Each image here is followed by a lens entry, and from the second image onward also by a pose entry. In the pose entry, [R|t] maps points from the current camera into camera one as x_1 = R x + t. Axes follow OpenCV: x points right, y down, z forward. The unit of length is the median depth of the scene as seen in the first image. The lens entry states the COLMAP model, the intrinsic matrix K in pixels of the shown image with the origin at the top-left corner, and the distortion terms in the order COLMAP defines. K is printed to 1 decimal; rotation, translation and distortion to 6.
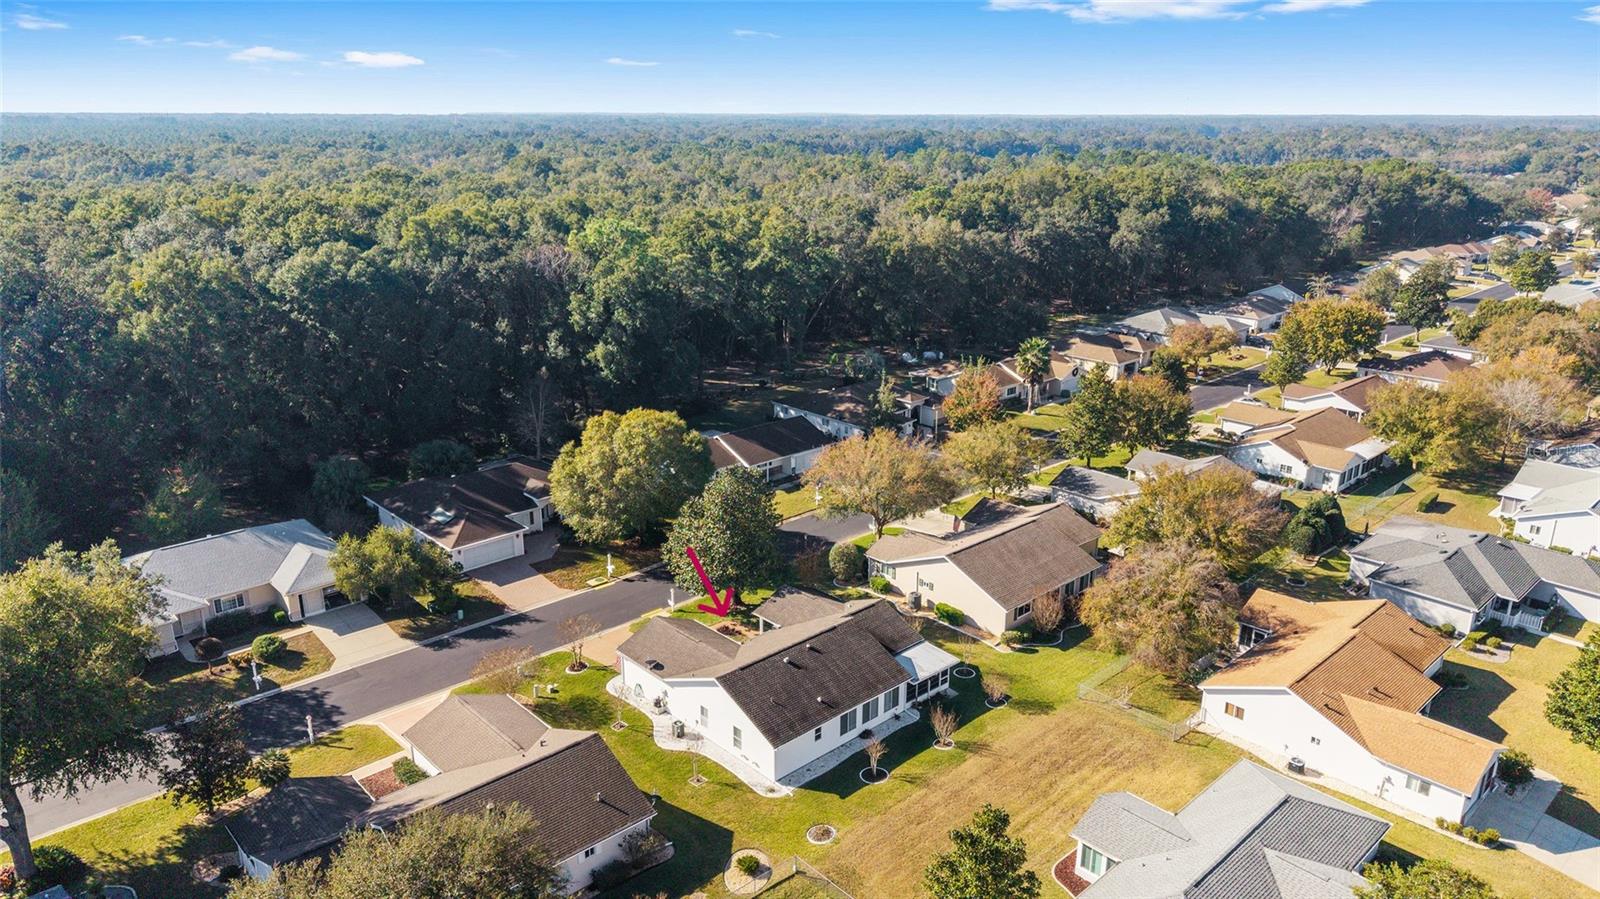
lens RADIAL K [[1077.6, 0, 800.0], [0, 1077.6, 449.5], [0, 0, 1]] dist [0.000134, -0.000807]
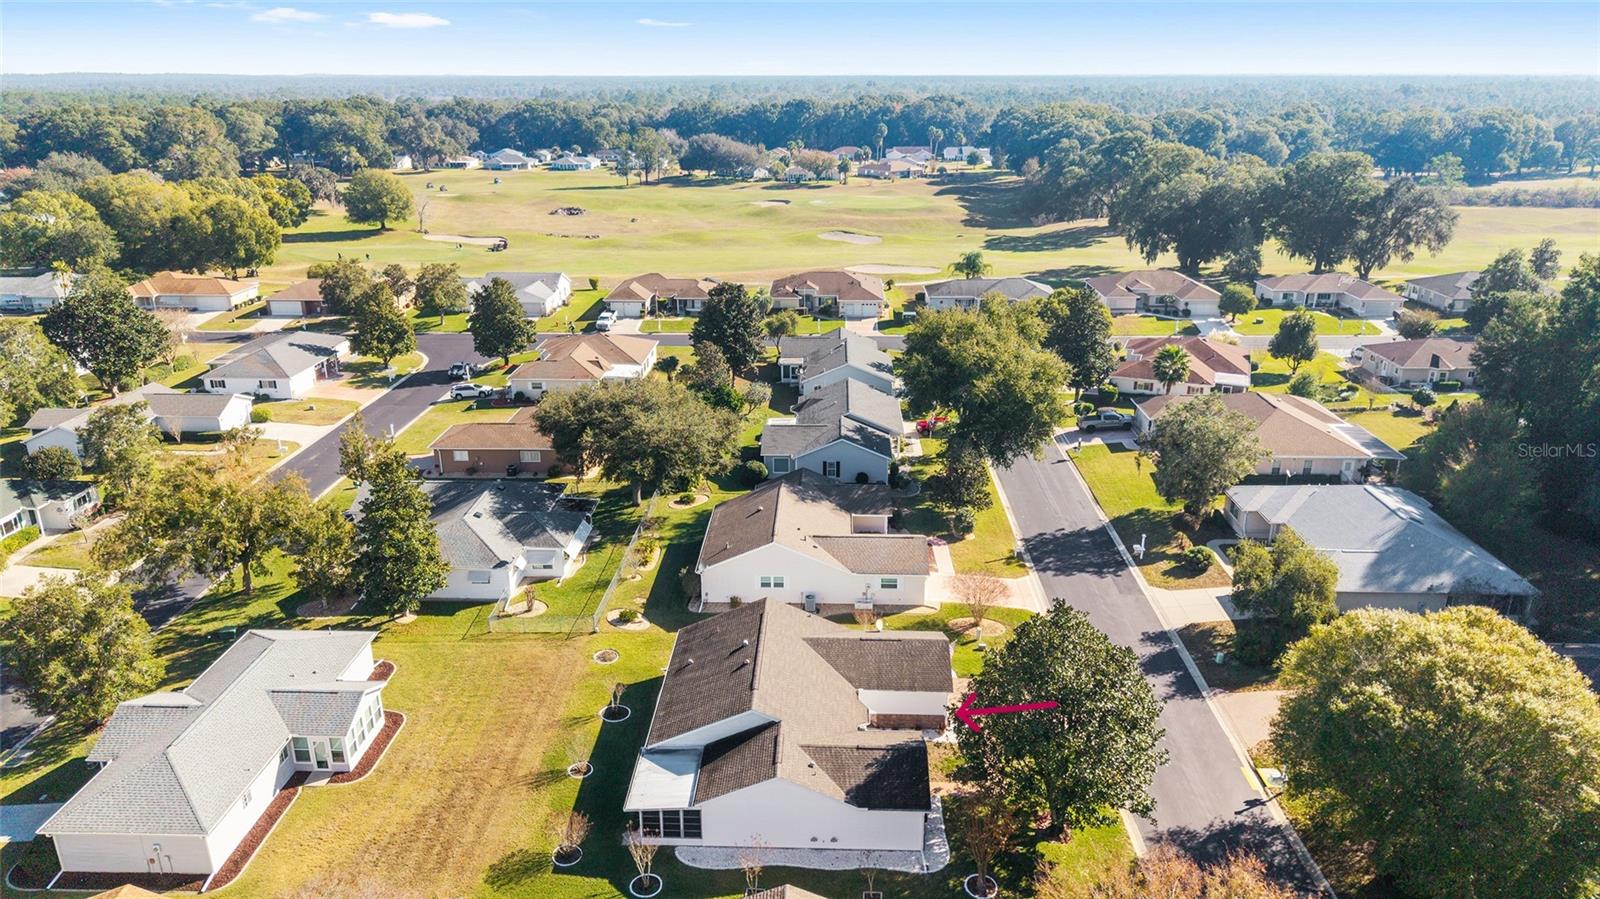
lens RADIAL K [[1077.6, 0, 800.0], [0, 1077.6, 449.5], [0, 0, 1]] dist [0.000134, -0.000807]
pose [[-0.707530, 0.222871, -0.670619, 0.463986], [-0.225411, 0.828223, 0.513066, -0.358884], [0.669770, 0.514175, -0.535754, 1.284556]]
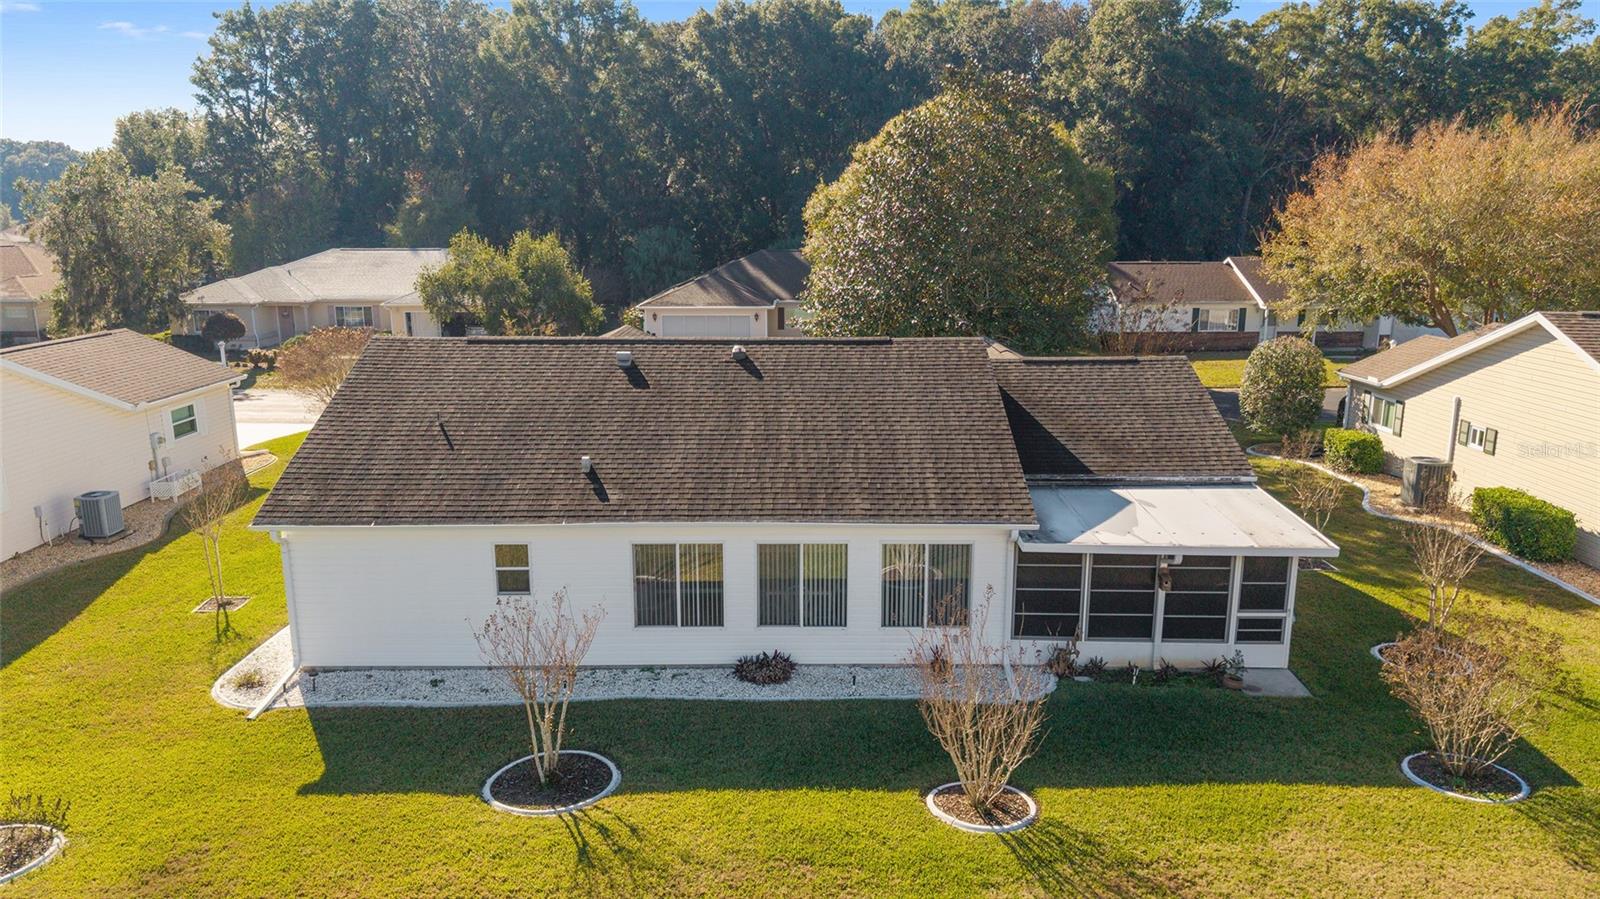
lens RADIAL K [[1077.6, 0, 800.0], [0, 1077.6, 449.5], [0, 0, 1]] dist [0.000134, -0.000807]
pose [[0.723922, 0.139892, -0.675549, 0.209763], [-0.202795, 0.979113, -0.014564, 0.195126], [0.659402, 0.147541, 0.737171, 0.735472]]
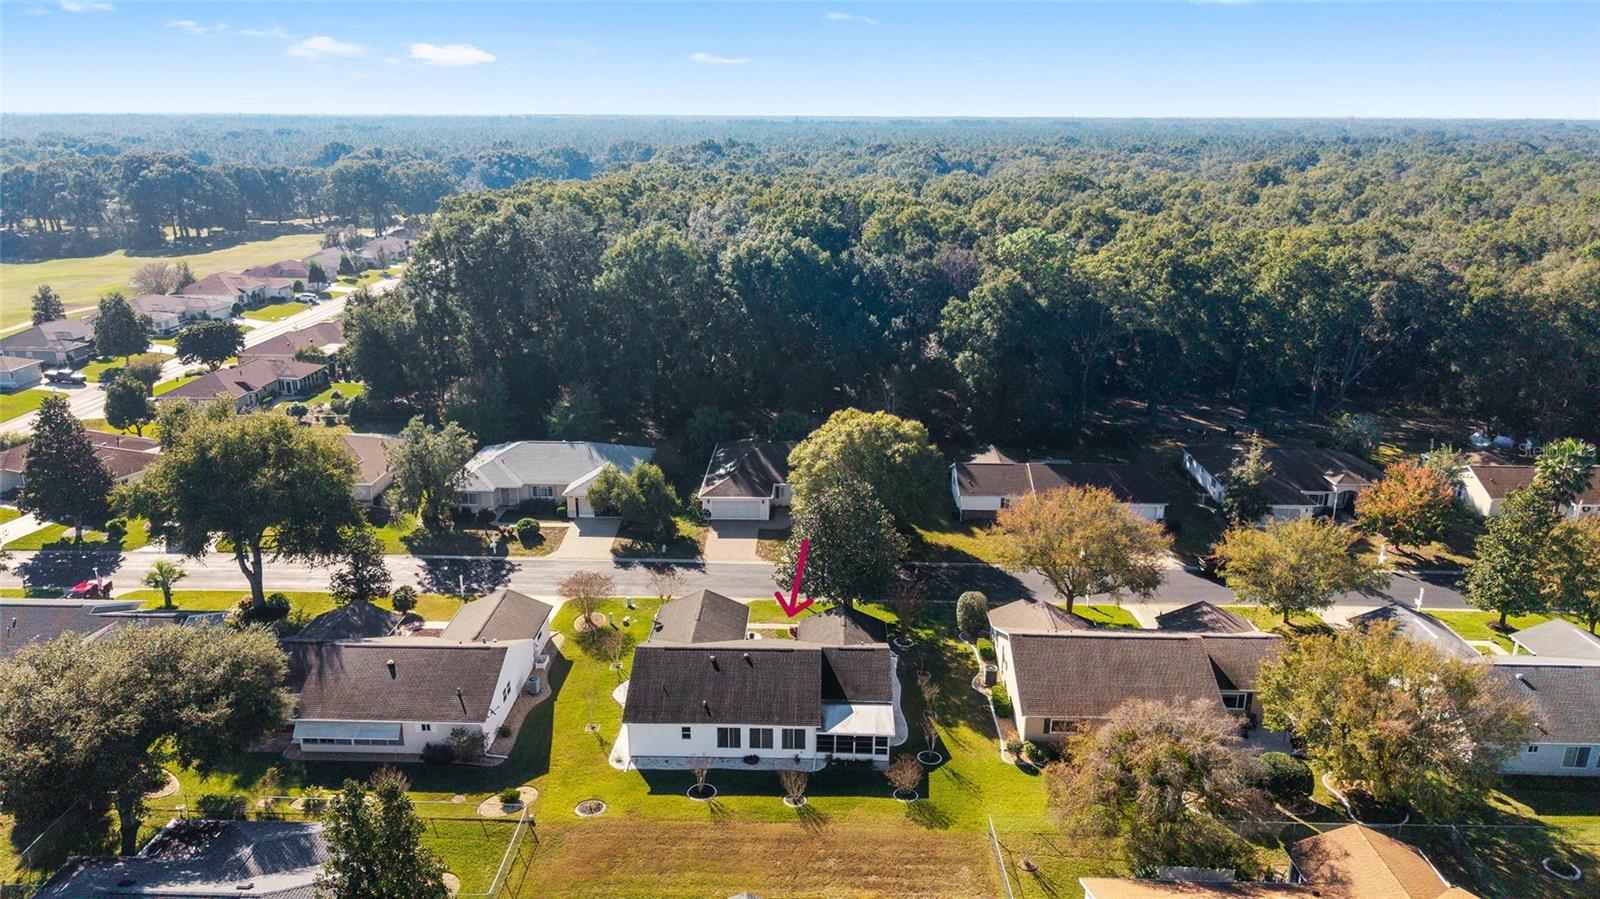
lens RADIAL K [[1077.6, 0, 800.0], [0, 1077.6, 449.5], [0, 0, 1]] dist [0.000134, -0.000807]
pose [[0.704507, 0.208796, -0.678287, 0.629346], [-0.211745, 0.974052, 0.079911, -0.086649], [0.677373, 0.087326, 0.730439, 0.267165]]
